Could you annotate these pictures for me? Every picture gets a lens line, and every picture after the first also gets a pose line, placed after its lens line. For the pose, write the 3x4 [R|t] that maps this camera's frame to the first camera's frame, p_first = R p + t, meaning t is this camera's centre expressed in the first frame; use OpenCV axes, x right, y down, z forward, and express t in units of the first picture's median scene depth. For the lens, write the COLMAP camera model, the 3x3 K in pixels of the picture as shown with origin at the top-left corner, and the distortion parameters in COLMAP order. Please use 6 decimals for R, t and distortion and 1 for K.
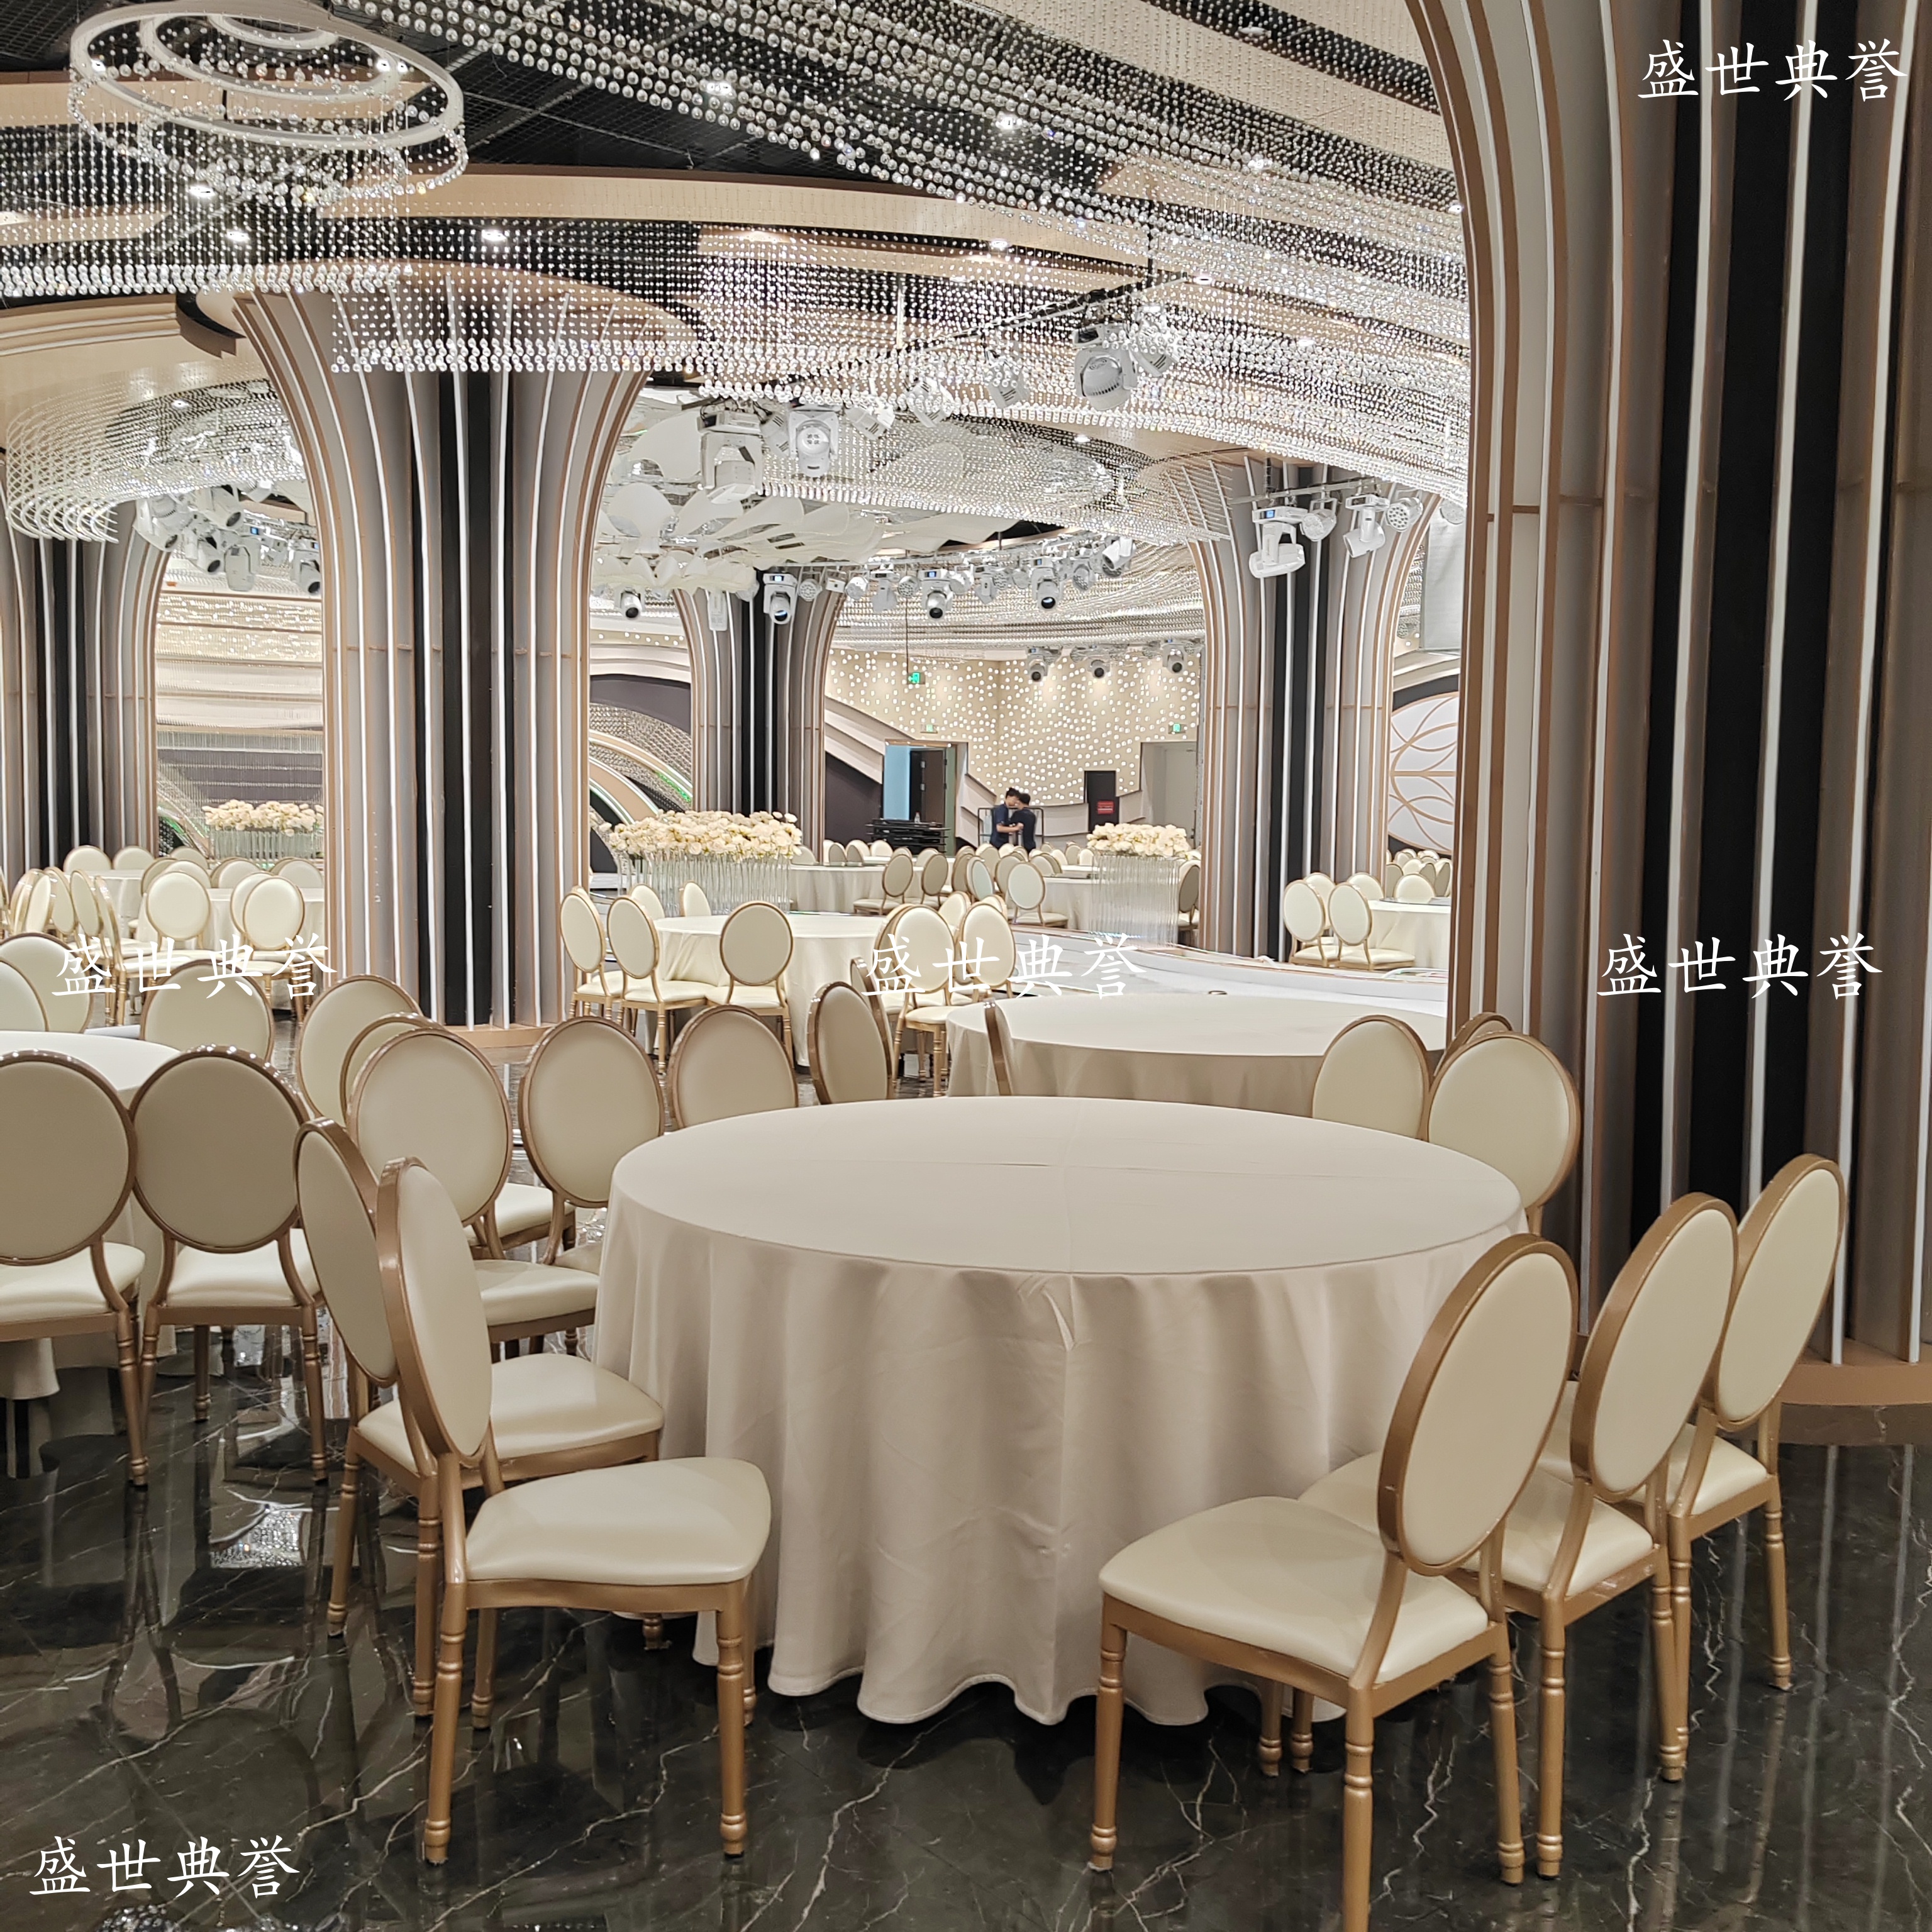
lens RADIAL K [[1966.8, 0, 966.0], [0, 1966.8, 966.0], [0, 0, 1]] dist [0.065003, -0.072676]
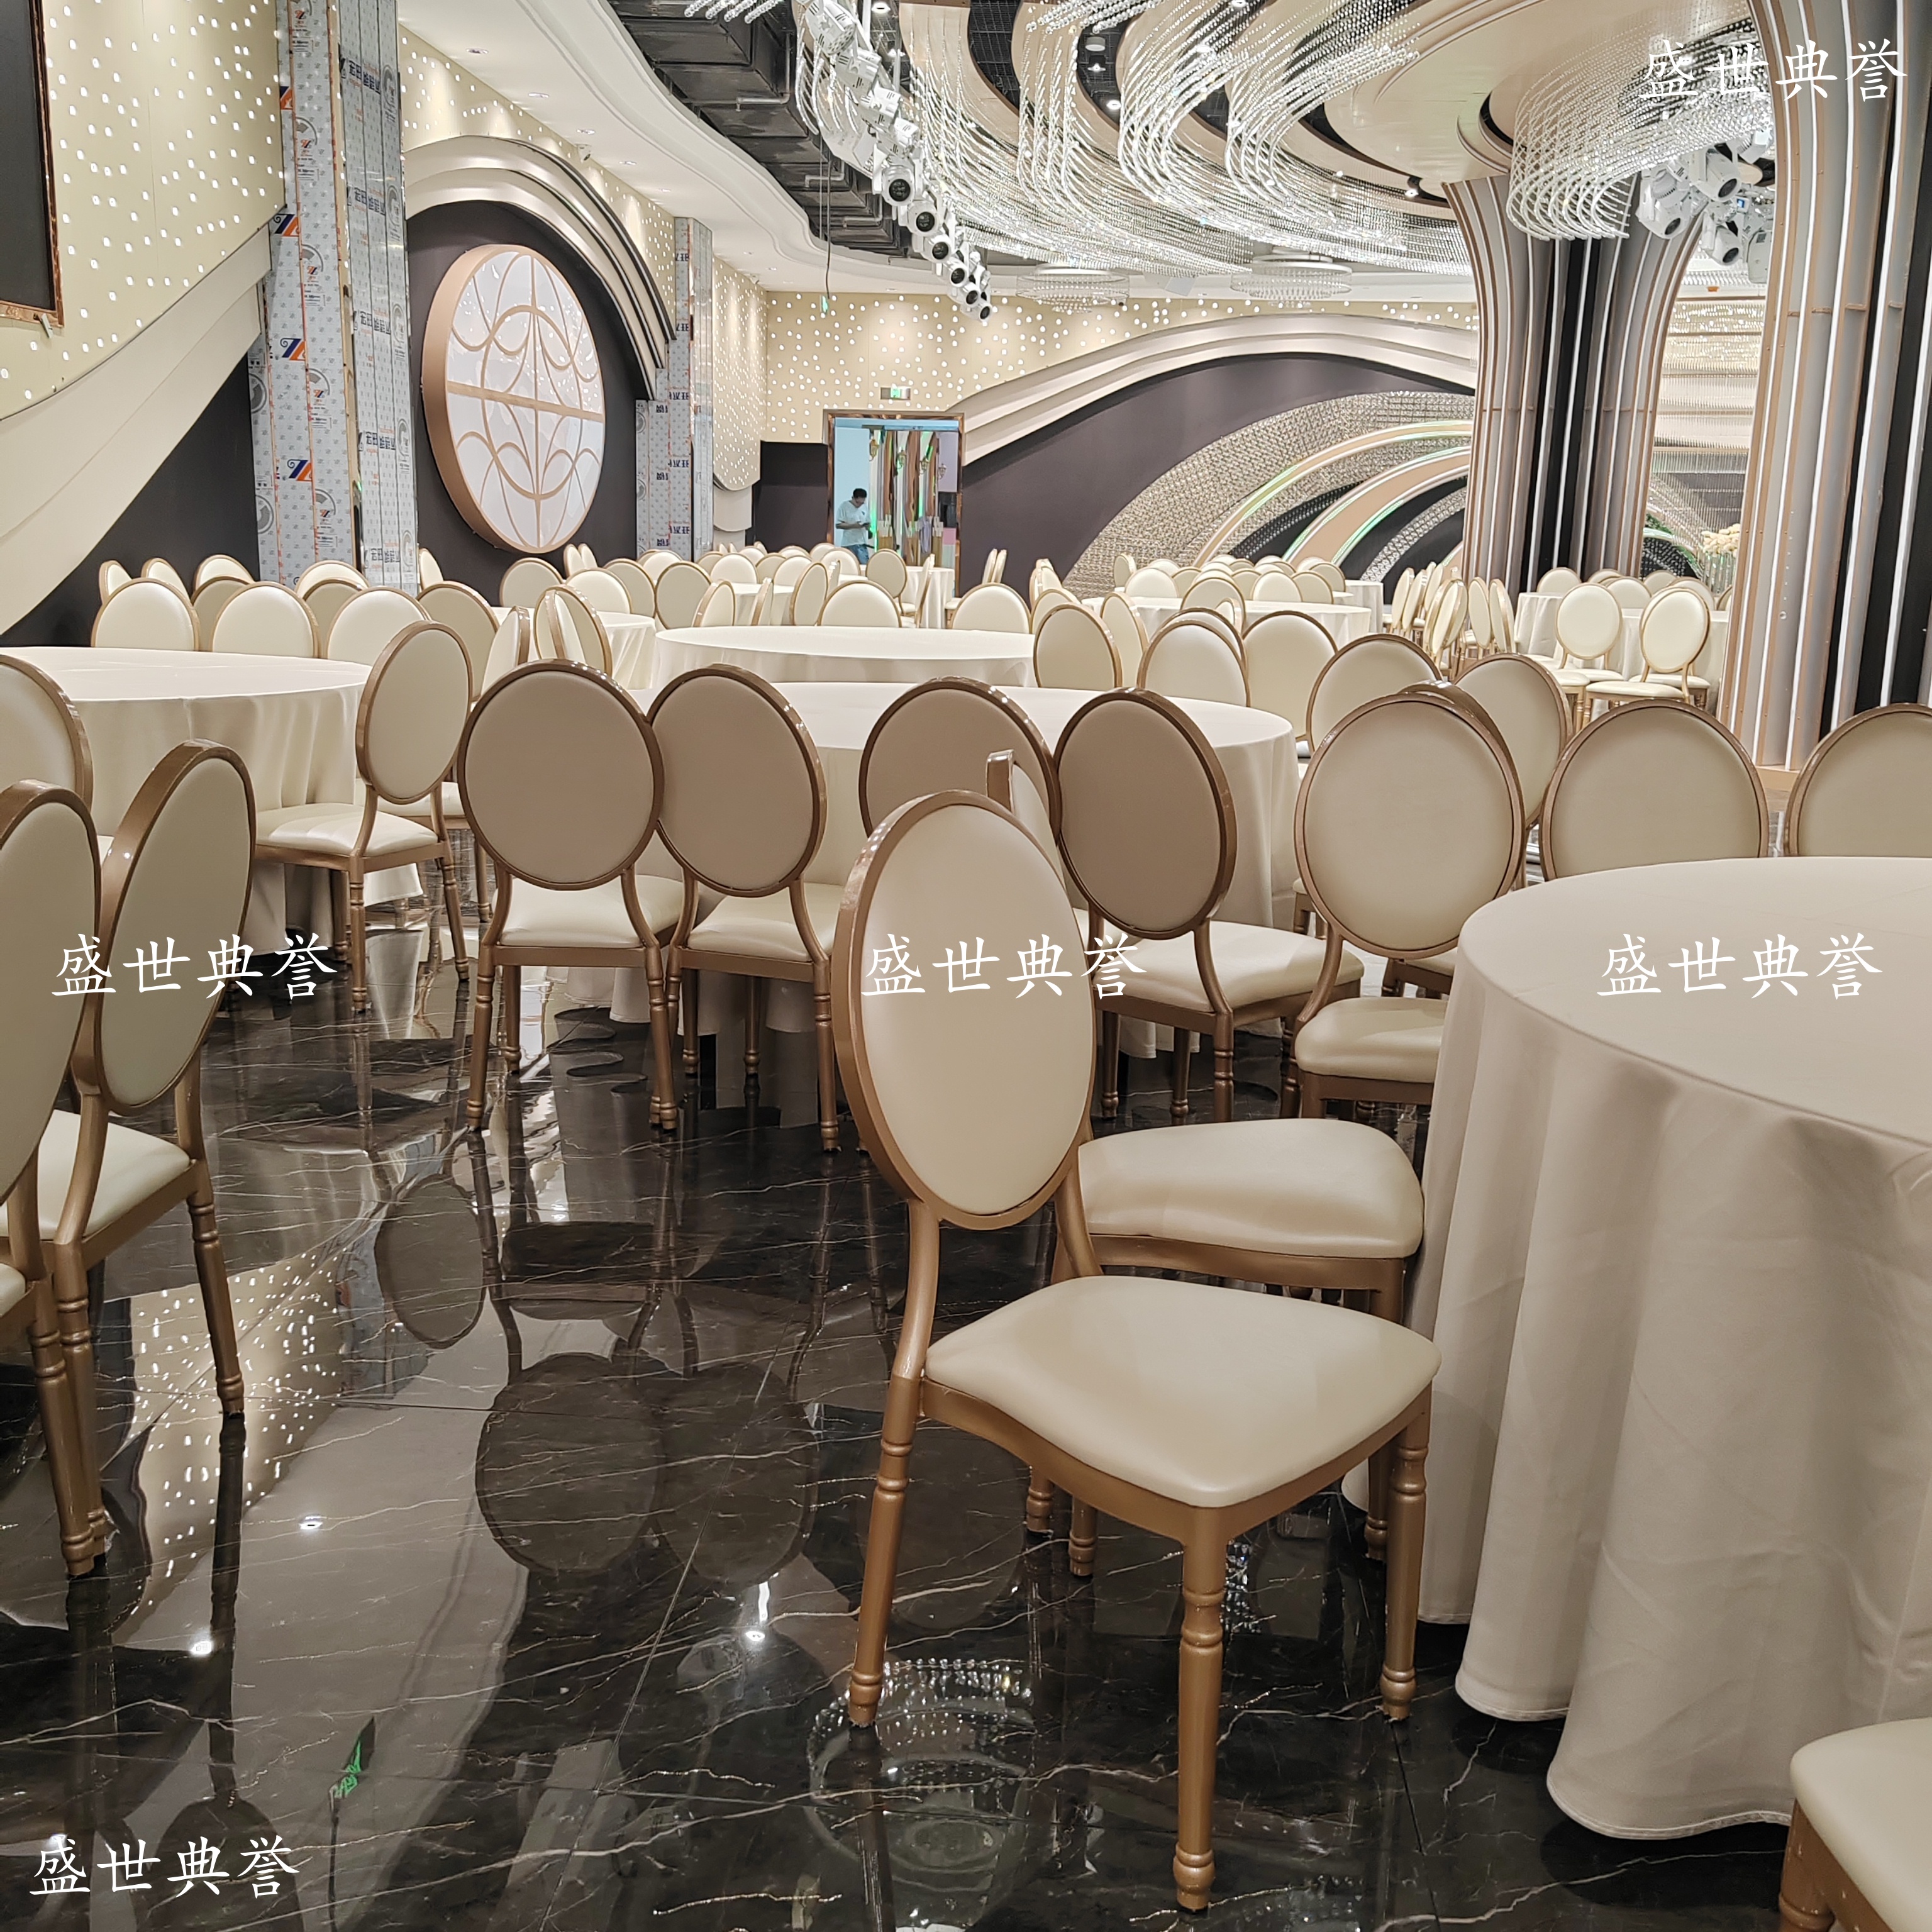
lens RADIAL K [[1966.8, 0, 966.0], [0, 1966.8, 966.0], [0, 0, 1]] dist [0.065003, -0.072676]
pose [[0.720022, 0.155198, -0.676374, 0.055073], [-0.072563, 0.986166, 0.149036, 0.013697], [0.690147, -0.058229, 0.721323, 0.125730]]
